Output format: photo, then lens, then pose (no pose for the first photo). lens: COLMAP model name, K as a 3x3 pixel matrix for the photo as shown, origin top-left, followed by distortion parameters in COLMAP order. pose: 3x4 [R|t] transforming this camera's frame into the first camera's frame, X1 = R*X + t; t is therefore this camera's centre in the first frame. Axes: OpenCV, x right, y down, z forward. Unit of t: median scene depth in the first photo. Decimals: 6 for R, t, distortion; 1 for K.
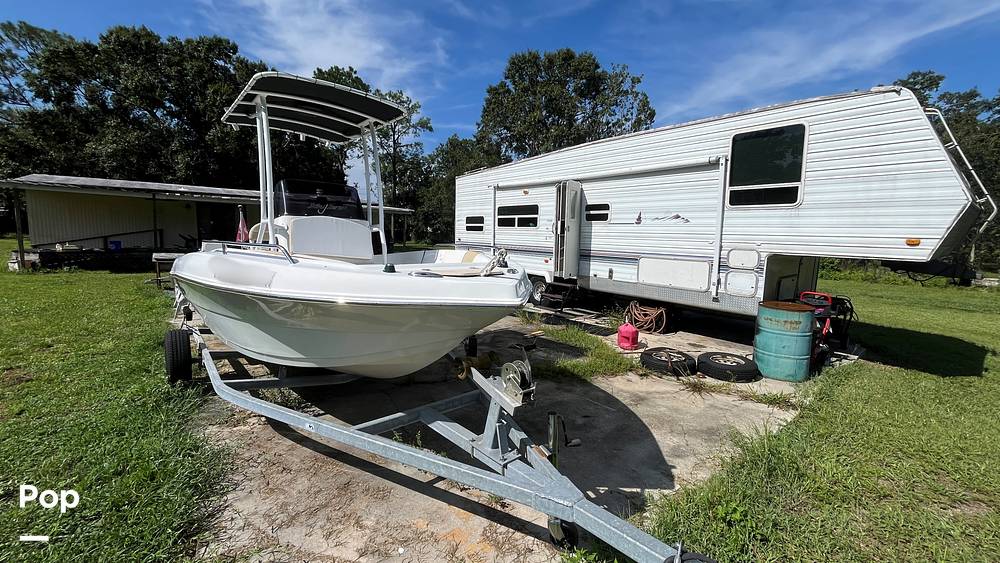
lens RADIAL K [[403.6, 0, 499.9], [0, 403.6, 276.5], [0, 0, 1]] dist [-0.002593, -0.000416]
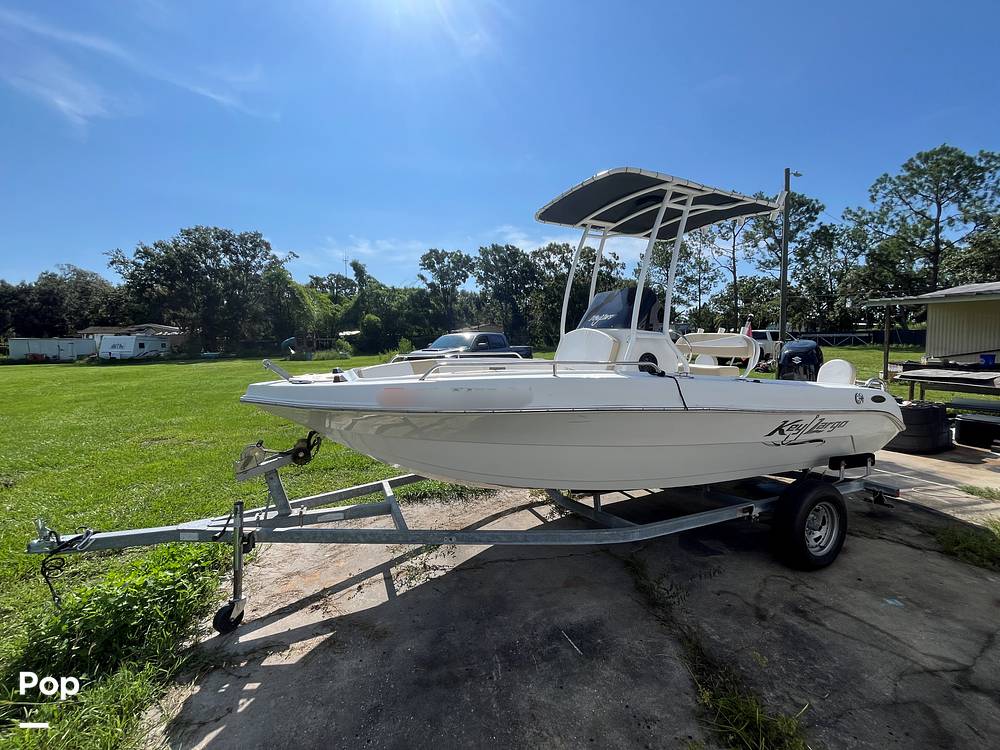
lens RADIAL K [[399.3, 0, 500.0], [0, 399.3, 375.0], [0, 0, 1]] dist [-0.003354, -0.000556]
pose [[-0.310497, 0.058911, -0.948747, 0.226409], [-0.090615, 0.991698, 0.091233, -0.046724], [0.946246, 0.114298, -0.302581, 0.477986]]
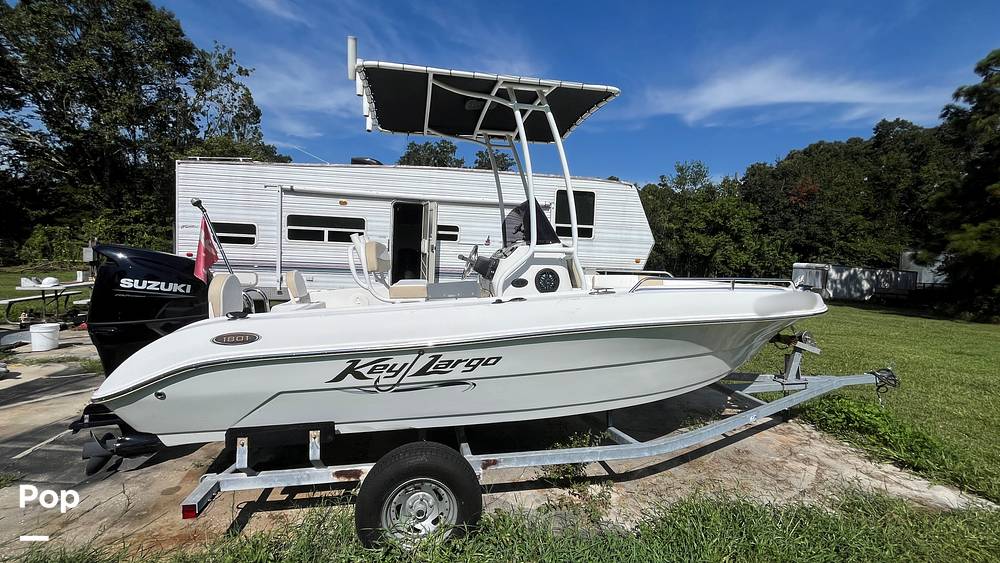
lens RADIAL K [[403.6, 0, 499.9], [0, 403.6, 276.5], [0, 0, 1]] dist [-0.002593, -0.000416]
pose [[0.503287, -0.047629, 0.862806, -0.553386], [0.065526, 0.997709, 0.016854, -0.043680], [-0.861631, 0.048054, 0.505255, 0.287308]]
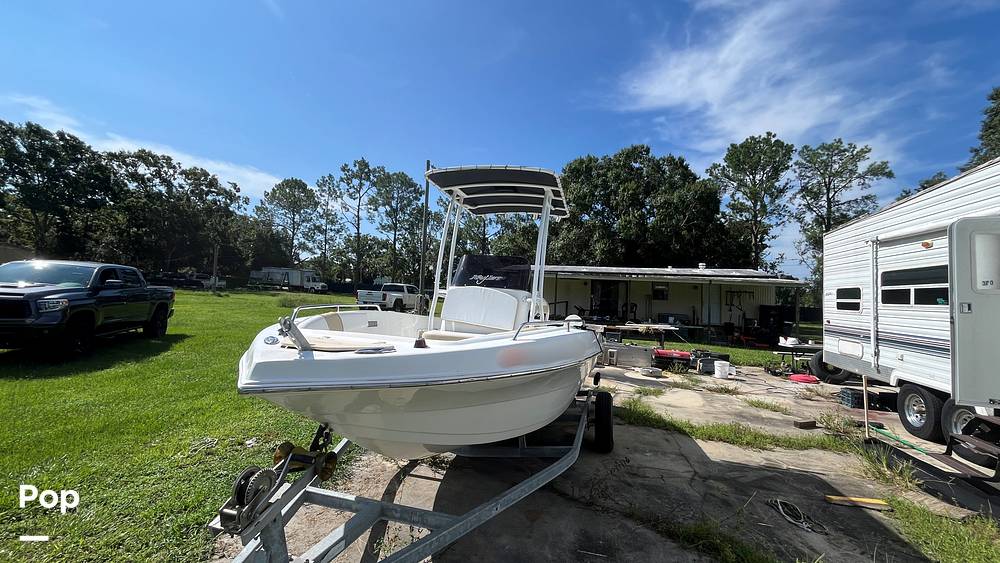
lens RADIAL K [[403.6, 0, 499.9], [0, 403.6, 276.5], [0, 0, 1]] dist [-0.002593, -0.000416]
pose [[0.559791, -0.035944, -0.827854, 0.206420], [-0.118352, 0.985348, -0.122812, -0.022545], [0.820138, 0.166727, 0.547335, 0.201850]]
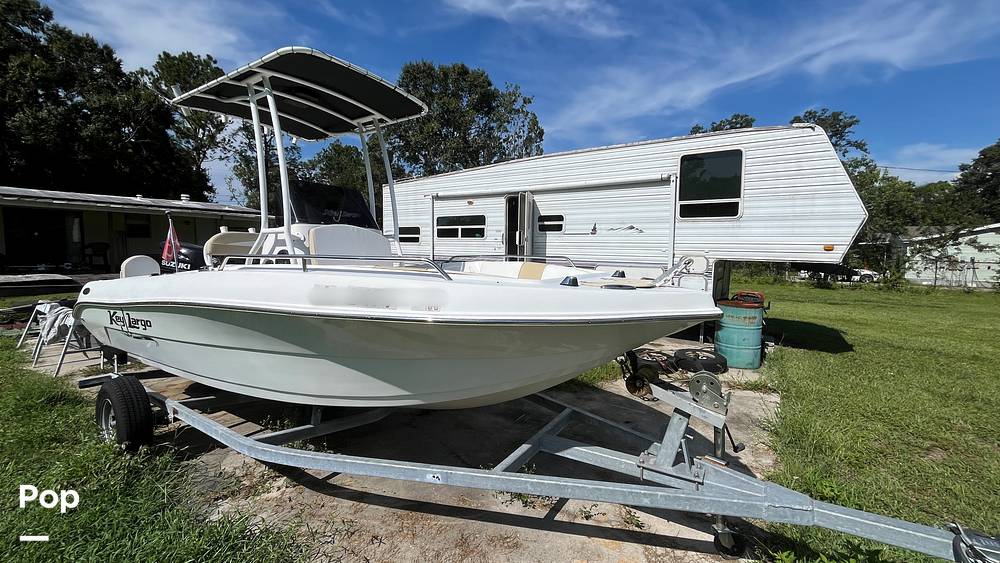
lens RADIAL K [[403.6, 0, 499.9], [0, 403.6, 276.5], [0, 0, 1]] dist [-0.002593, -0.000416]
pose [[0.958729, -0.031139, 0.282612, -0.157826], [0.038936, 0.998999, -0.022012, -0.004318], [-0.281643, 0.032107, 0.958982, 0.044062]]
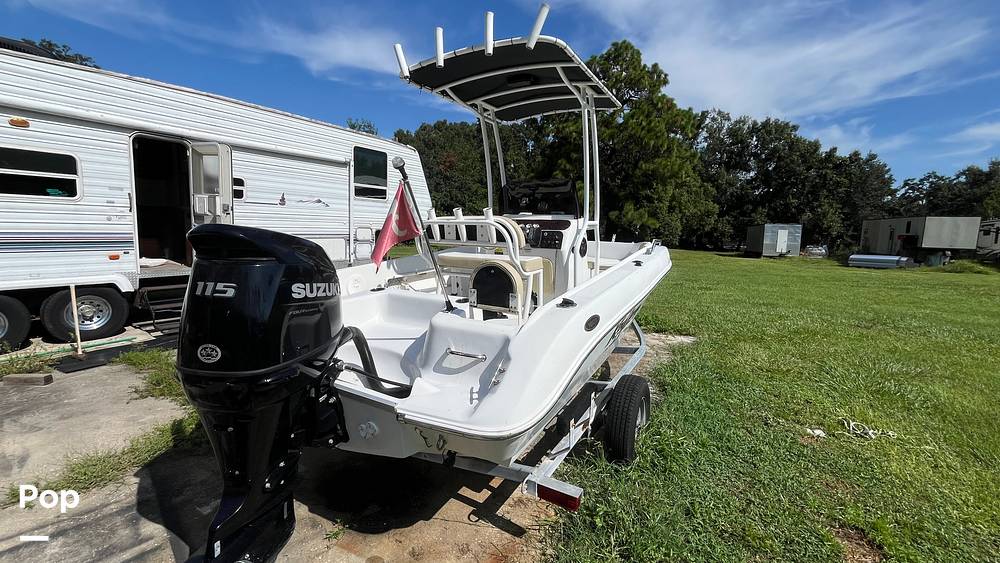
lens RADIAL K [[403.6, 0, 499.9], [0, 403.6, 276.5], [0, 0, 1]] dist [-0.002593, -0.000416]
pose [[-0.314790, -0.154793, 0.936454, -0.629475], [0.058043, 0.981626, 0.181771, -0.085730], [-0.947385, 0.111574, -0.300022, 0.649813]]
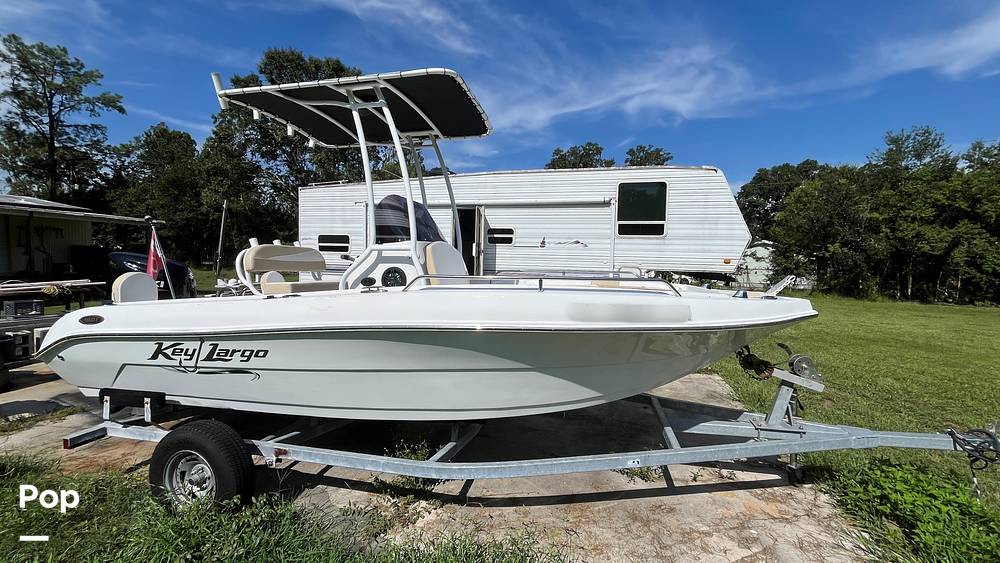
lens RADIAL K [[403.6, 0, 499.9], [0, 403.6, 276.5], [0, 0, 1]] dist [-0.002593, -0.000416]
pose [[0.805639, -0.036141, 0.591303, -0.363521], [0.061079, 0.997885, -0.022227, -0.021477], [-0.589249, 0.054023, 0.806143, 0.106126]]
